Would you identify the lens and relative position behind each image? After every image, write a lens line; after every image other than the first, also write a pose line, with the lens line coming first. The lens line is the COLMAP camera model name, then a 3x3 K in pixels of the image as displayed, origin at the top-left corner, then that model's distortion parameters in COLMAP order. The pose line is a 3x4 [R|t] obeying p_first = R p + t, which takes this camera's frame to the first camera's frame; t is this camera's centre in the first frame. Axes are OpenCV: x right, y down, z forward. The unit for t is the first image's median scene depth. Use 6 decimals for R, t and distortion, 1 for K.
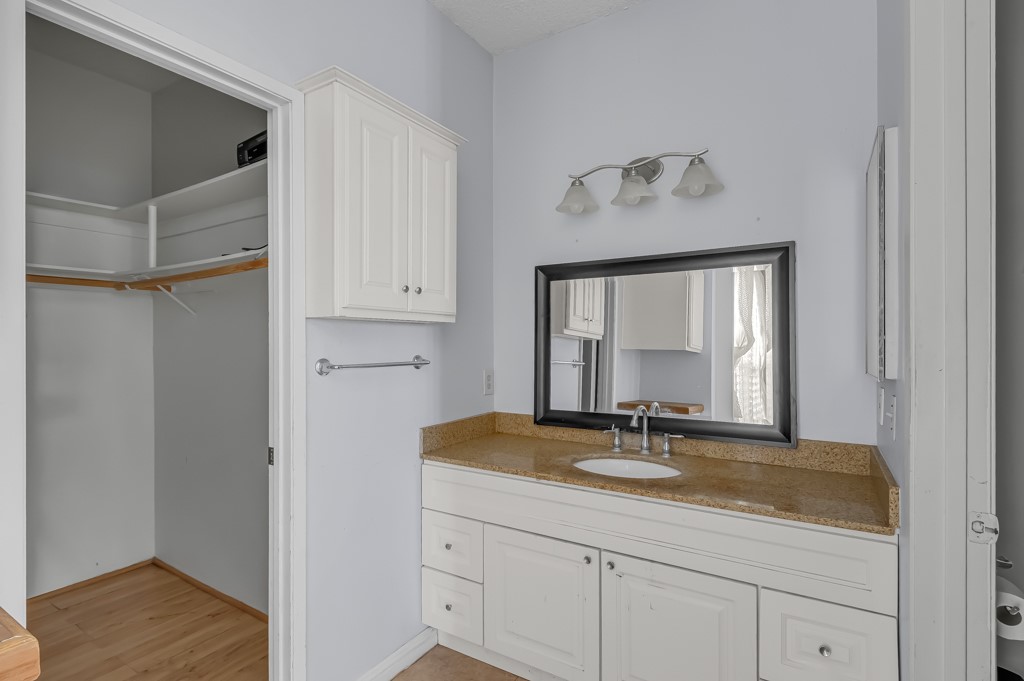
lens RADIAL K [[495.0, 0, 518.5], [0, 495.0, 342.8], [0, 0, 1]] dist [0.003301, -0.000608]
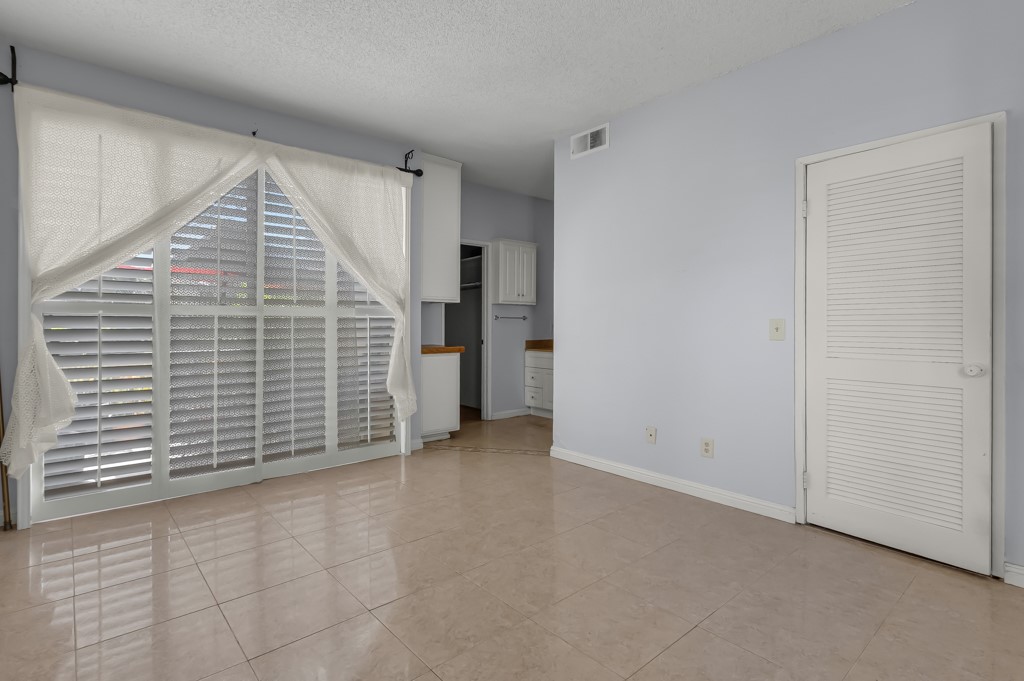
lens RADIAL K [[495.0, 0, 509.3], [0, 495.0, 331.3], [0, 0, 1]] dist [0.003301, -0.000608]
pose [[0.957799, 0.009944, -0.287268, 0.639142], [-0.003952, 0.999763, 0.021431, 0.062543], [0.287413, -0.019391, 0.957611, -2.112430]]
